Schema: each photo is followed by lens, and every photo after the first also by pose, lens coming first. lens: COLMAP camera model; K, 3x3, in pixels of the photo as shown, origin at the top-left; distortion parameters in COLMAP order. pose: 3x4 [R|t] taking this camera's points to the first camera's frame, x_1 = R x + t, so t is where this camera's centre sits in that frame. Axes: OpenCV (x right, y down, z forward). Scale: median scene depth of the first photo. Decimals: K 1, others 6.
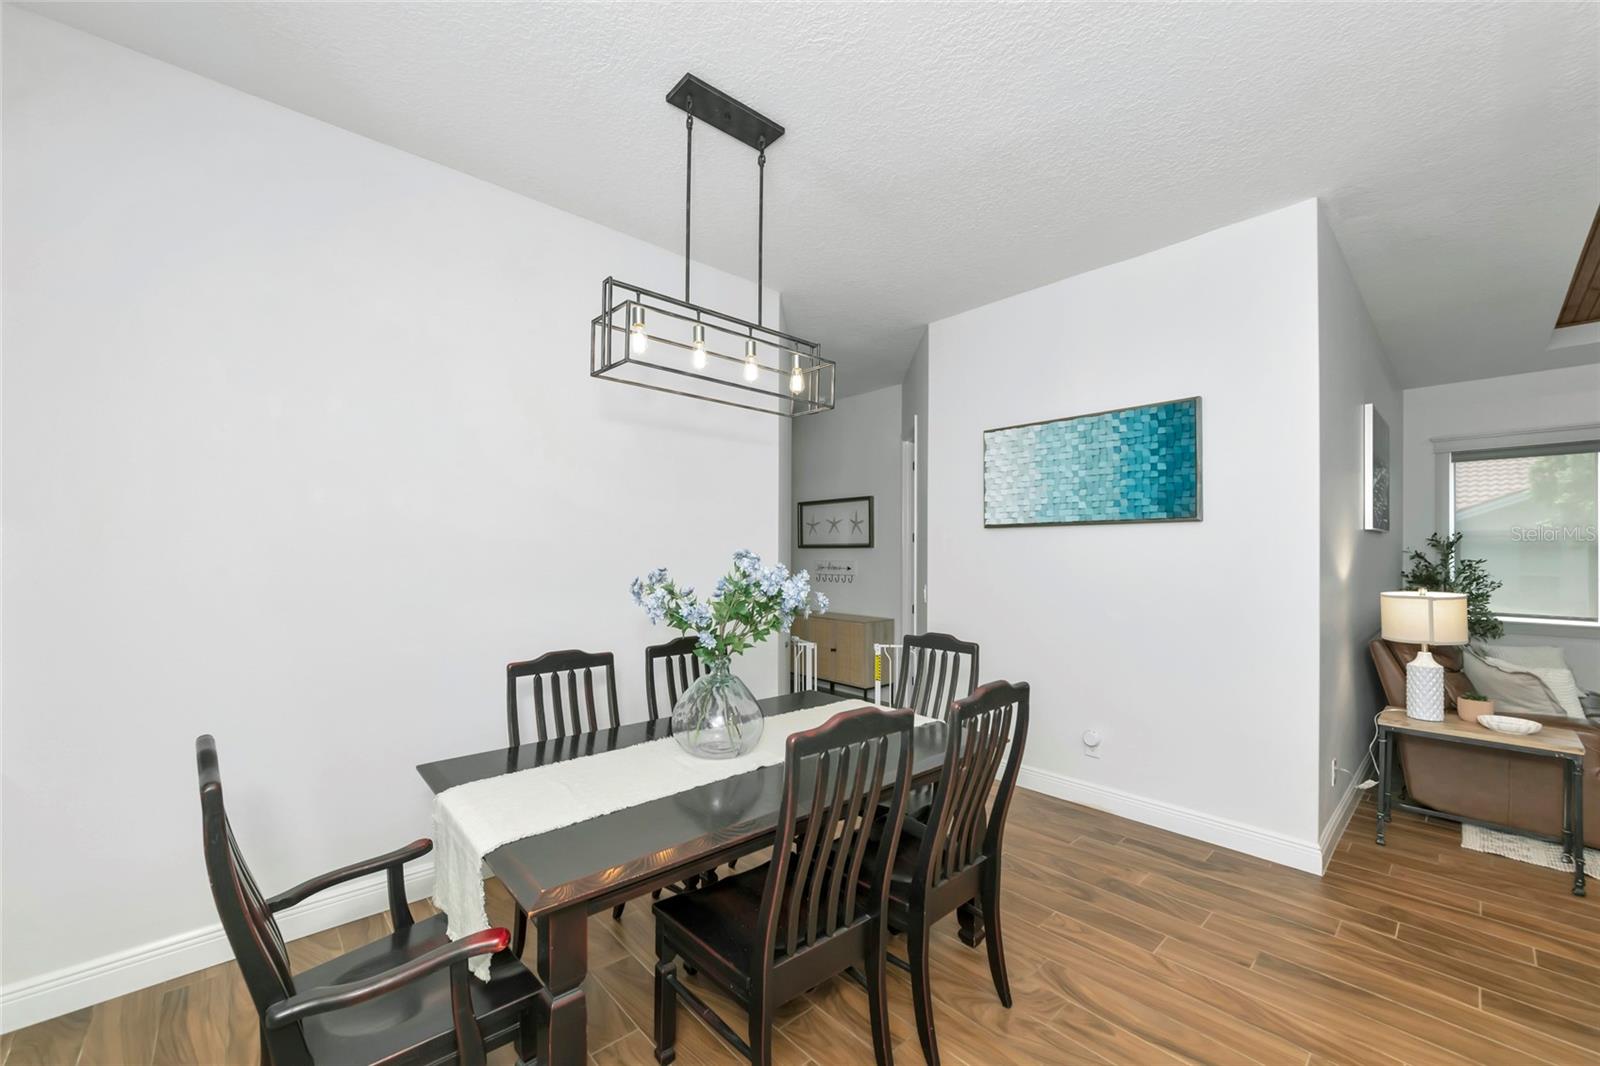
lens RADIAL K [[647.5, 0, 799.9], [0, 647.5, 545.2], [0, 0, 1]] dist [0.002161, -0.000042]
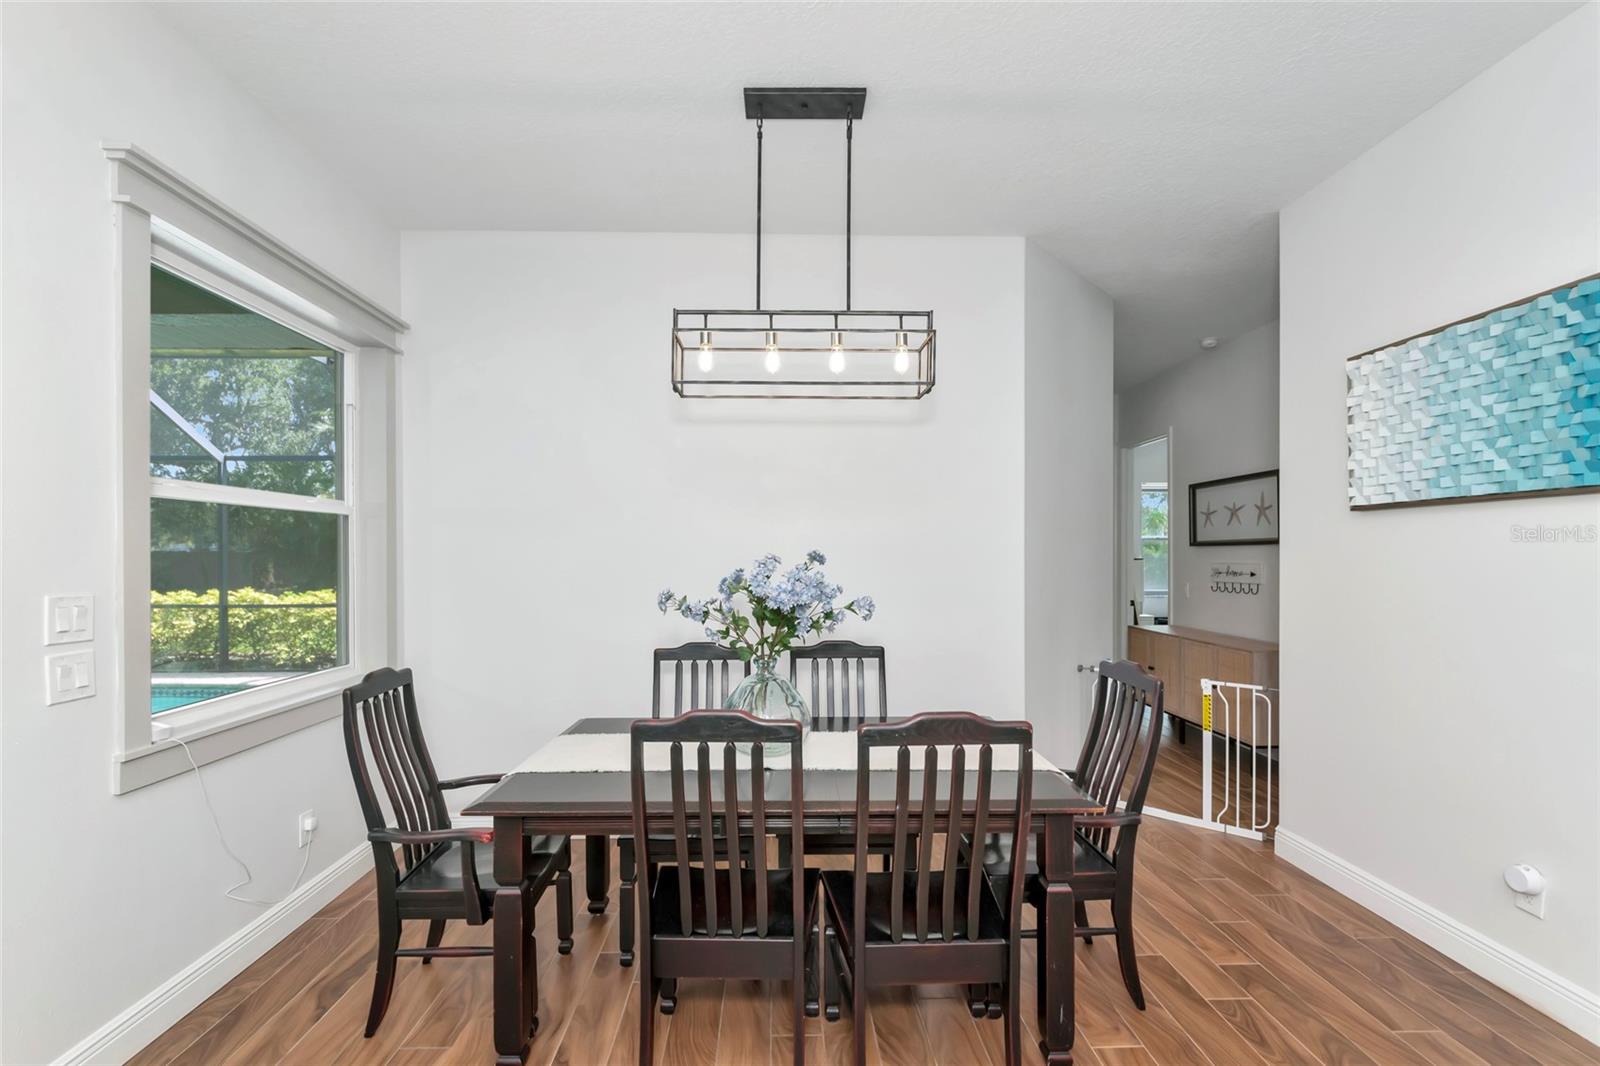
lens RADIAL K [[761.3, 0, 794.1], [0, 761.3, 546.0], [0, 0, 1]] dist [0.010791, 0.000234]
pose [[0.748143, -0.013871, -0.663392, 0.414122], [0.013768, 0.999891, -0.005380, 0.004361], [0.663395, -0.005109, 0.748252, 0.082948]]
